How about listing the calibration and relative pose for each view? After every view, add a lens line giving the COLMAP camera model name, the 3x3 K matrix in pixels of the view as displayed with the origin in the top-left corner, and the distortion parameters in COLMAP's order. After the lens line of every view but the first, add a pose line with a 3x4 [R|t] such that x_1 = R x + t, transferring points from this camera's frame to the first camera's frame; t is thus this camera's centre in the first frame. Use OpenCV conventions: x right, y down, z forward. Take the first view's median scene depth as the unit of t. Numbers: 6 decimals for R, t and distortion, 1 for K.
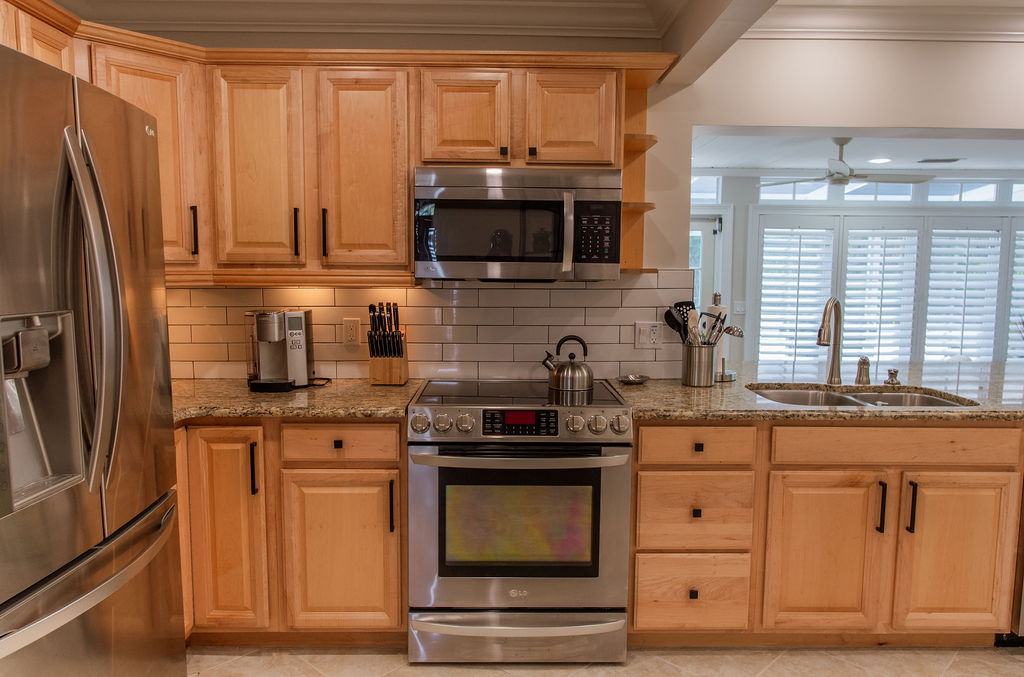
lens RADIAL K [[715.4, 0, 512.0], [0, 715.4, 338.5], [0, 0, 1]] dist [-0.007863, -0.000275]
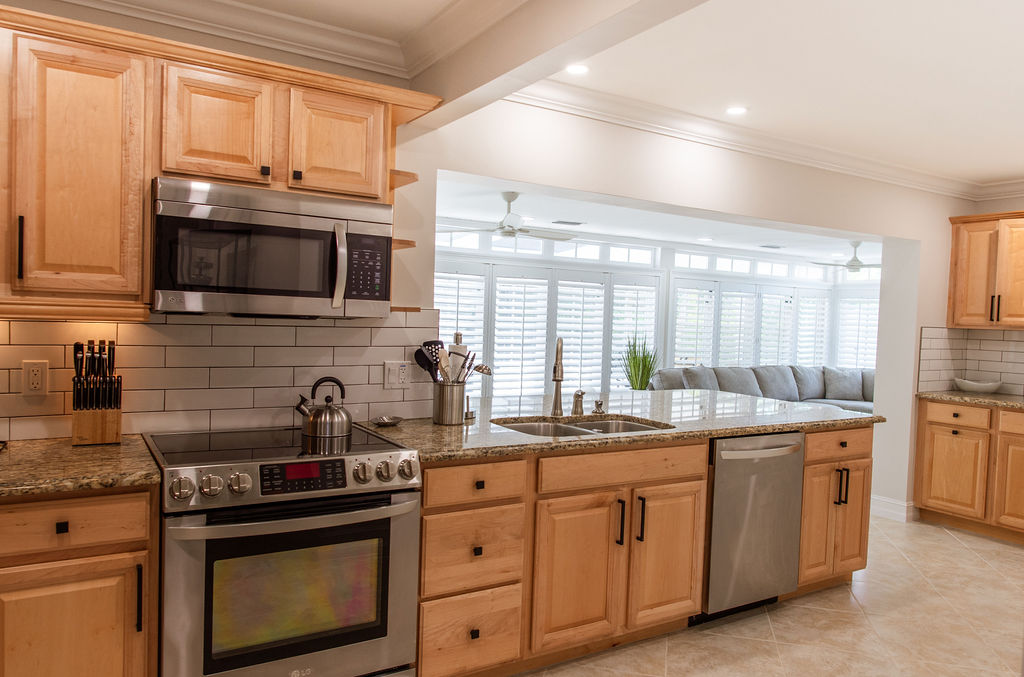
lens RADIAL K [[715.4, 0, 512.0], [0, 715.4, 338.5], [0, 0, 1]] dist [-0.007863, -0.000275]
pose [[0.856158, 0.006655, 0.516671, -0.210184], [0.021039, 0.998639, -0.047727, -0.005114], [-0.516285, 0.051732, 0.854853, 0.094243]]
